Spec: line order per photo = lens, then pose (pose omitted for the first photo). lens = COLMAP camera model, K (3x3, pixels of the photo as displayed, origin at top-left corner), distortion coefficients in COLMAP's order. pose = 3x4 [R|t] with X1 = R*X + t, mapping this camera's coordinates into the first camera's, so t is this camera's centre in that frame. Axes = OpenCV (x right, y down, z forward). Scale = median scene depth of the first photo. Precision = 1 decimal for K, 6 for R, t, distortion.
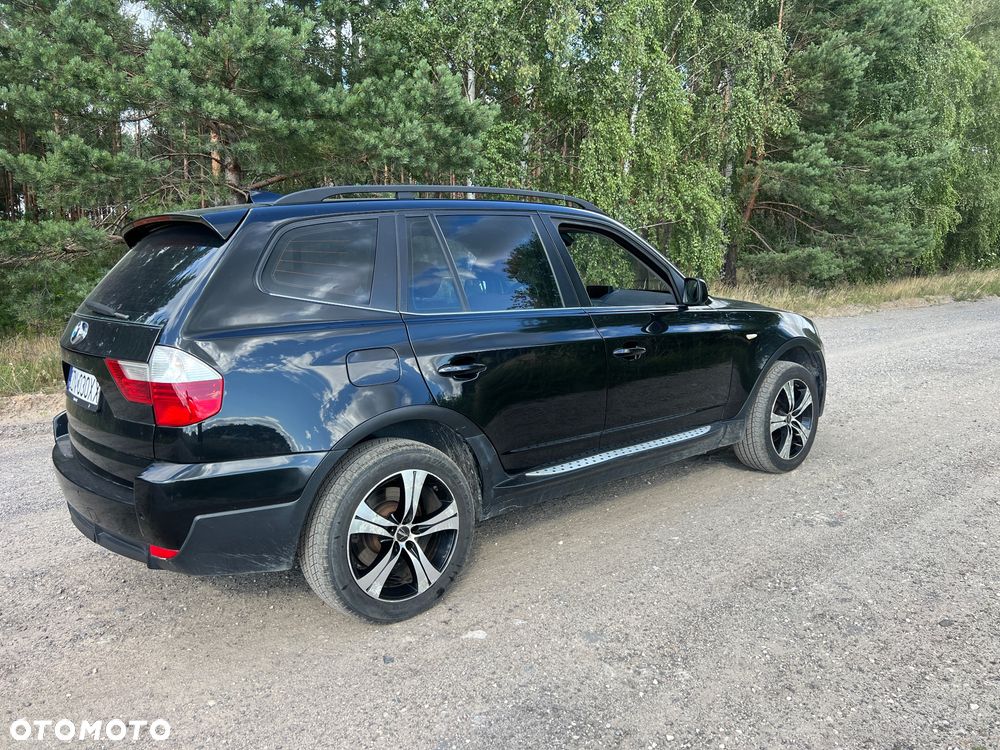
lens RADIAL K [[805.0, 0, 500.0], [0, 805.0, 375.0], [0, 0, 1]] dist [0.031447, -0.051206]
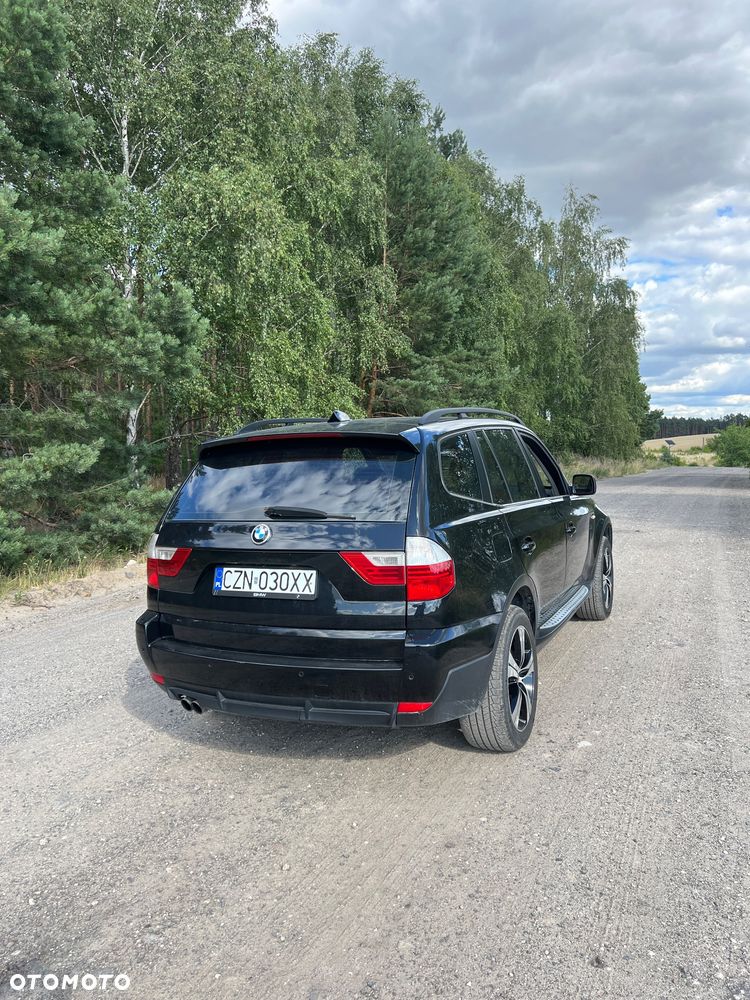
lens RADIAL K [[805.0, 0, 392.0], [0, 805.0, 500.6], [0, 0, 1]] dist [0.031447, -0.051206]
pose [[0.901021, -0.032427, 0.432562, -0.196692], [0.073253, 0.994254, -0.078051, 0.000798], [-0.427545, 0.102012, 0.898220, -0.022010]]
